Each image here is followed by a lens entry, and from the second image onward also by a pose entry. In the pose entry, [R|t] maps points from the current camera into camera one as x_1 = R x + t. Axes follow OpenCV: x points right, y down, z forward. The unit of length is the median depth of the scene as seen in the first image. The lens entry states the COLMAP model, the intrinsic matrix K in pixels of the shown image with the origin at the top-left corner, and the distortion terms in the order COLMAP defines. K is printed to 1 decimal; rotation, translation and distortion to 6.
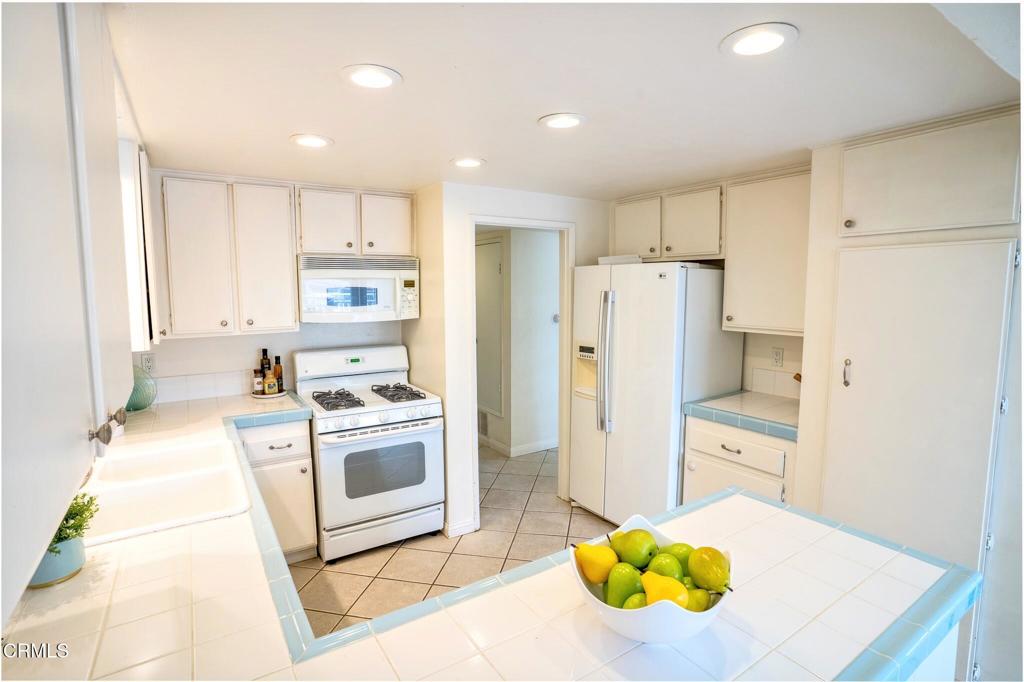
lens RADIAL K [[508.7, 0, 512.0], [0, 508.7, 341.0], [0, 0, 1]] dist [-0.071444, 0.029481]
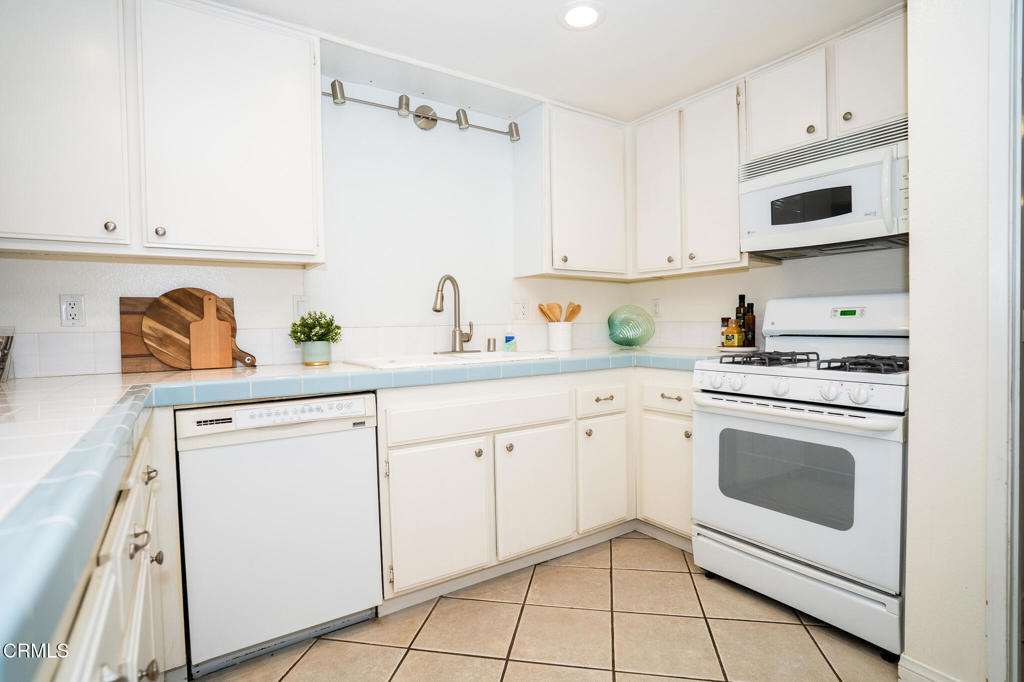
lens RADIAL K [[508.7, 0, 512.0], [0, 508.7, 341.0], [0, 0, 1]] dist [-0.071444, 0.029481]
pose [[0.006866, 0.031461, -0.999481, 0.326146], [-0.096040, 0.994905, 0.030657, 0.102239], [0.995354, 0.095780, 0.009853, 0.627116]]
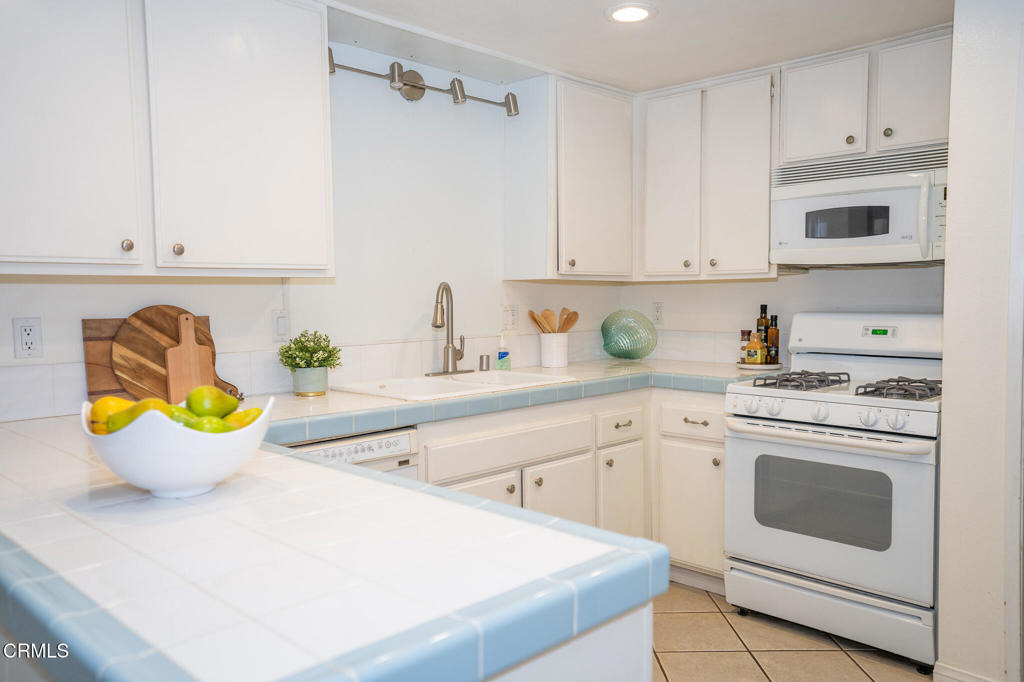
lens RADIAL K [[800.2, 0, 513.4], [0, 800.2, 346.5], [0, 0, 1]] dist [0.036555, -0.001116]
pose [[0.214163, 0.061902, -0.974835, 0.576778], [-0.101356, 0.994011, 0.040853, 0.065695], [0.971525, 0.090056, 0.219154, 0.394404]]
